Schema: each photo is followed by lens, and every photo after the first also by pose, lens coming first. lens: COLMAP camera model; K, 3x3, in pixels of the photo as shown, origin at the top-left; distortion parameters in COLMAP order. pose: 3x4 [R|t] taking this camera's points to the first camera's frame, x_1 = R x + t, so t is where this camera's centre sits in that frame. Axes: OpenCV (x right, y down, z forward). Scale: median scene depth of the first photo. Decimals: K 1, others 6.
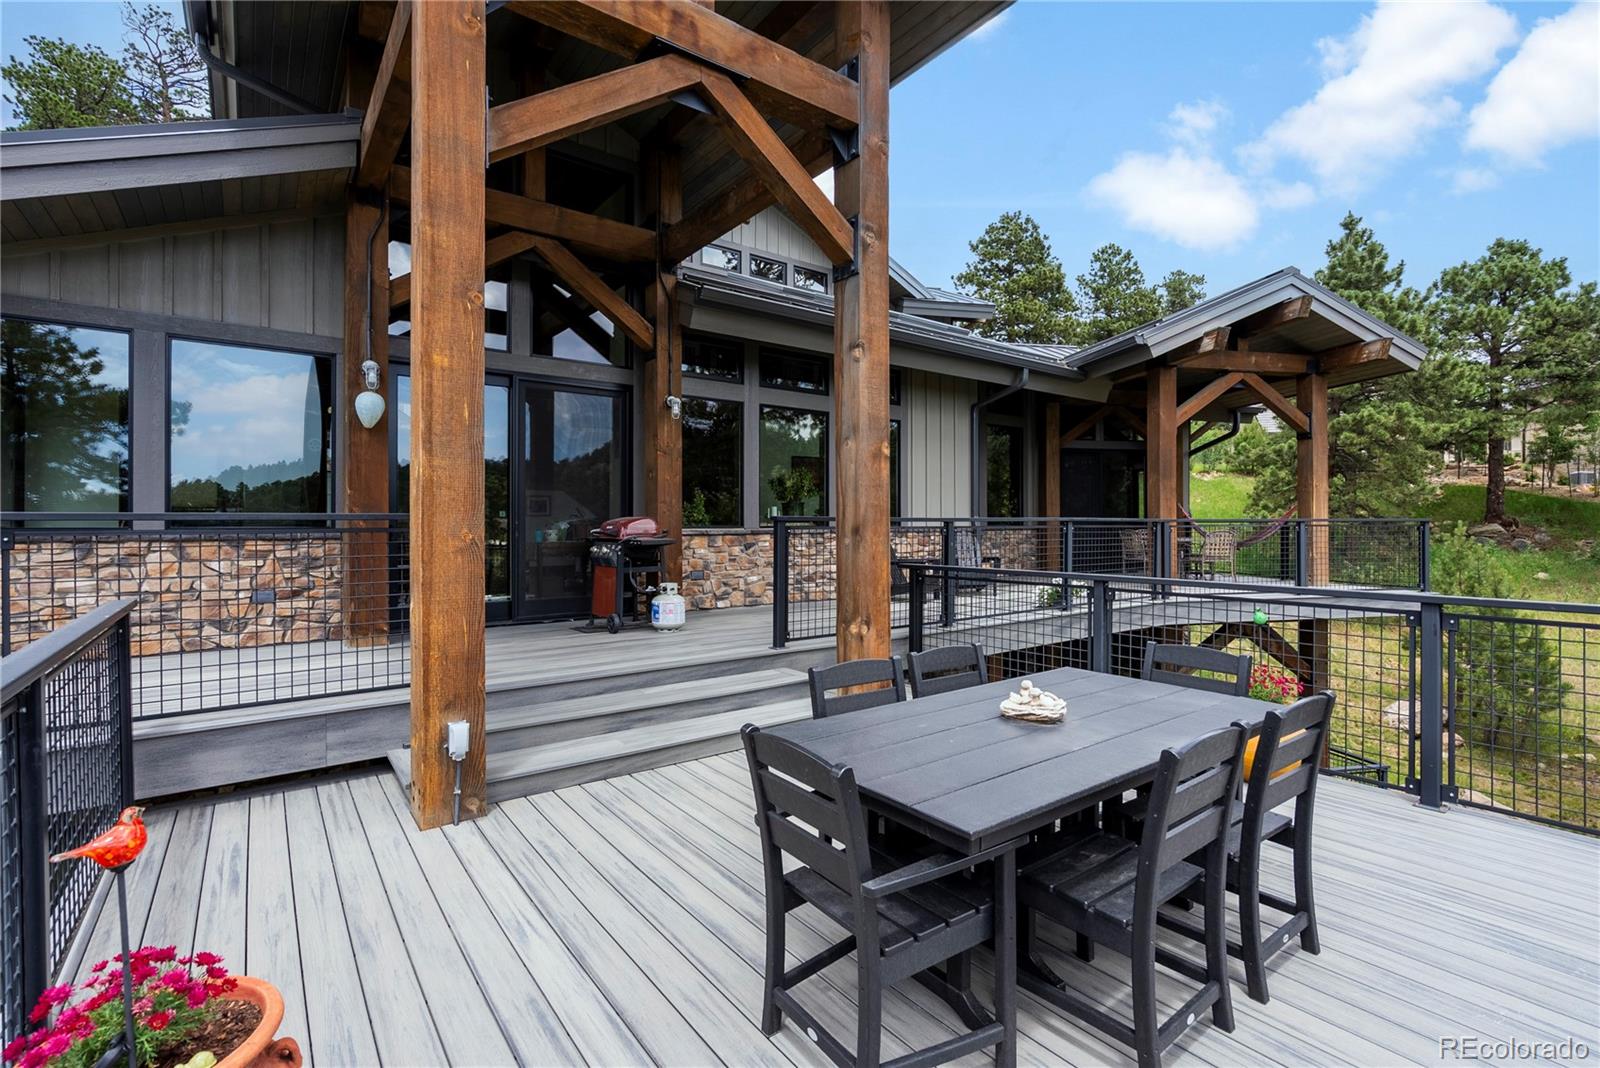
lens RADIAL K [[728.9, 0, 798.6], [0, 728.9, 527.8], [0, 0, 1]] dist [0.003175, 0.000228]
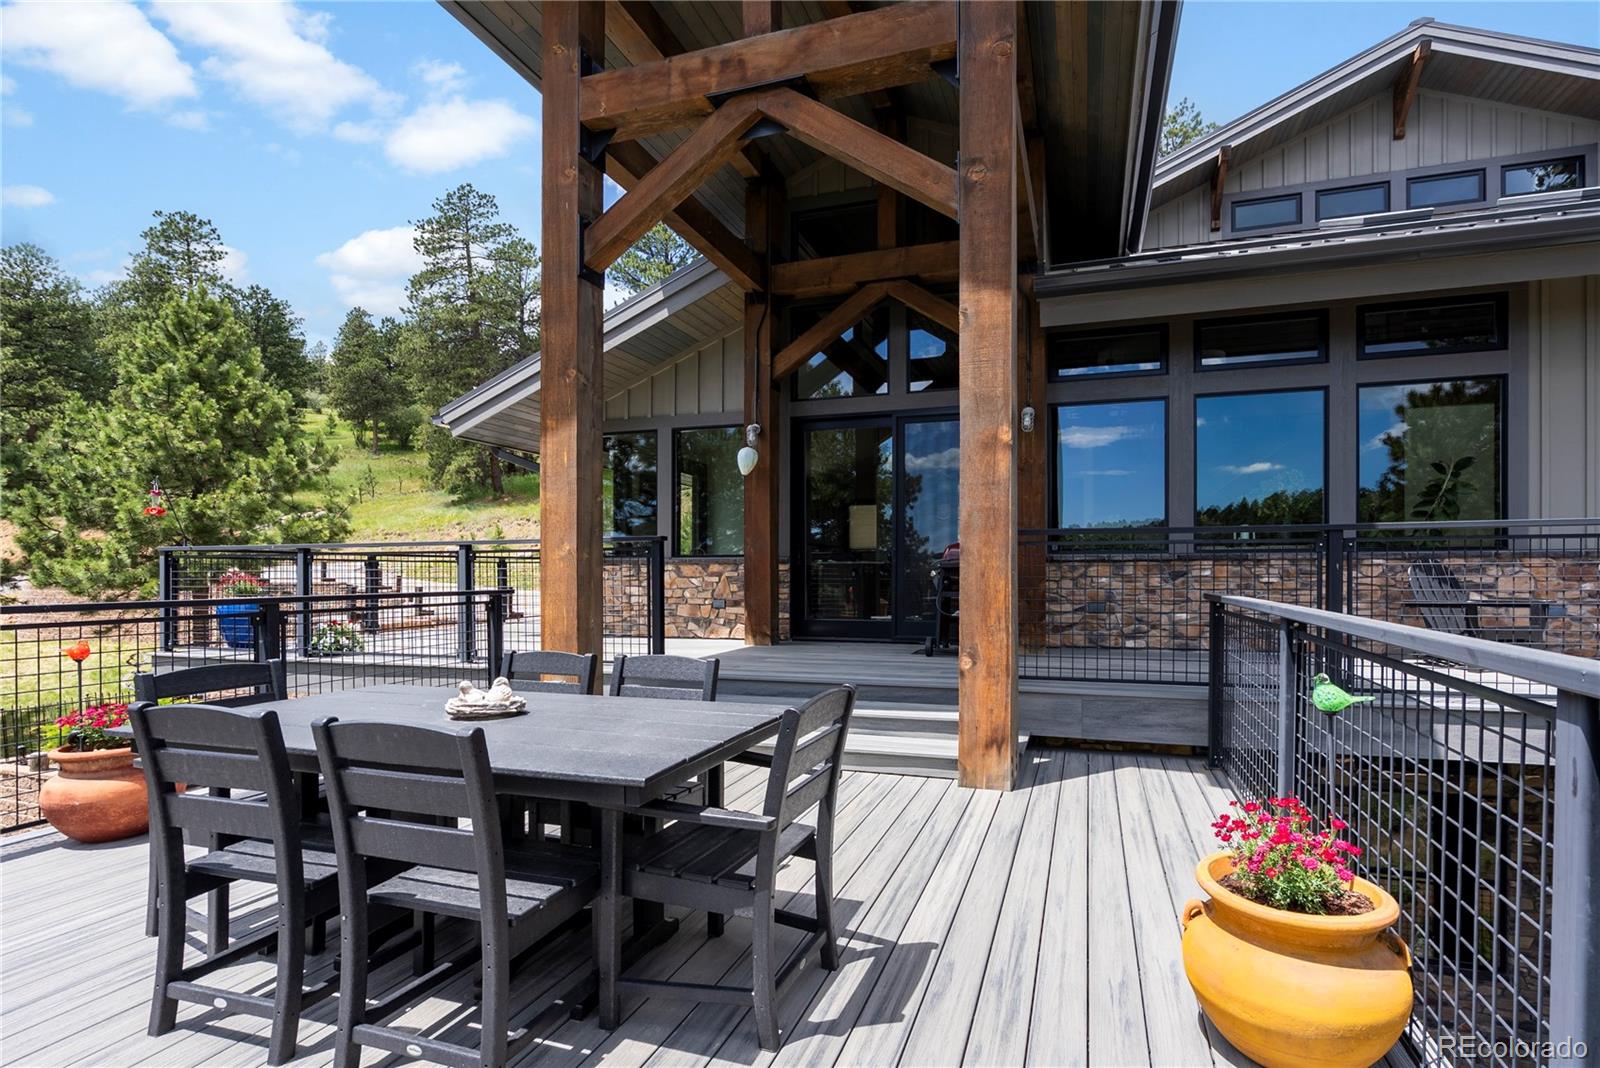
lens RADIAL K [[728.9, 0, 777.8], [0, 728.9, 576.4], [0, 0, 1]] dist [0.003175, 0.000228]
pose [[0.592586, 0.008269, -0.805465, 0.462402], [0.000250, 0.999945, 0.010450, 0.026399], [0.805507, -0.006394, 0.592551, 0.259172]]
